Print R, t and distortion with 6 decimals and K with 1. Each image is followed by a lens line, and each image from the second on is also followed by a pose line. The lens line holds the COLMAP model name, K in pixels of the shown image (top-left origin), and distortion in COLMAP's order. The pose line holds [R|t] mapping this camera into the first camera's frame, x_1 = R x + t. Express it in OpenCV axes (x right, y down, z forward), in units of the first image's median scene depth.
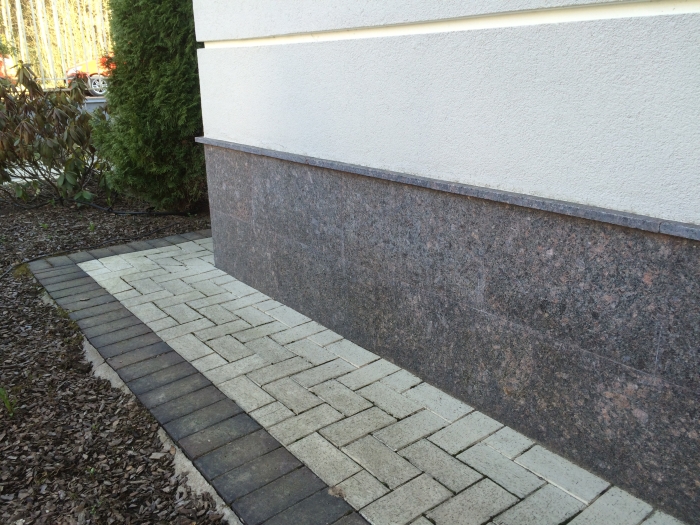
lens RADIAL K [[602.1, 0, 350.0], [0, 602.1, 262.5], [0, 0, 1]] dist [0.087904, -0.129514]
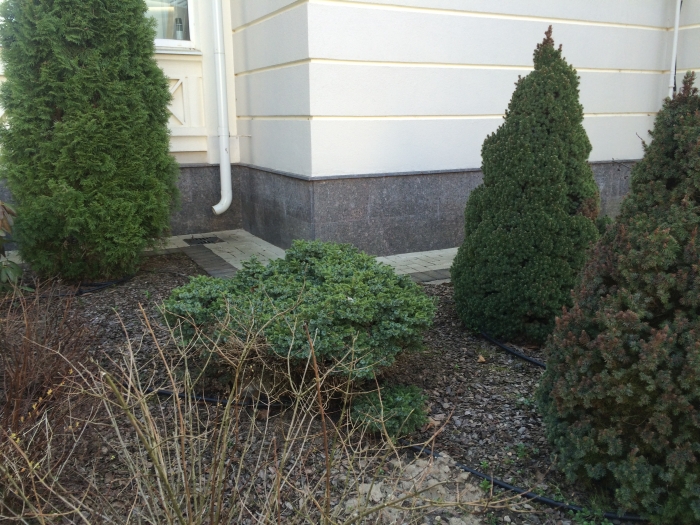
lens RADIAL K [[602.1, 0, 350.0], [0, 602.1, 262.5], [0, 0, 1]] dist [0.087904, -0.129514]
pose [[0.186921, -0.214751, 0.958615, -2.140516], [0.307810, 0.939478, 0.150444, -0.256022], [-0.932906, 0.266950, 0.241711, 0.762577]]
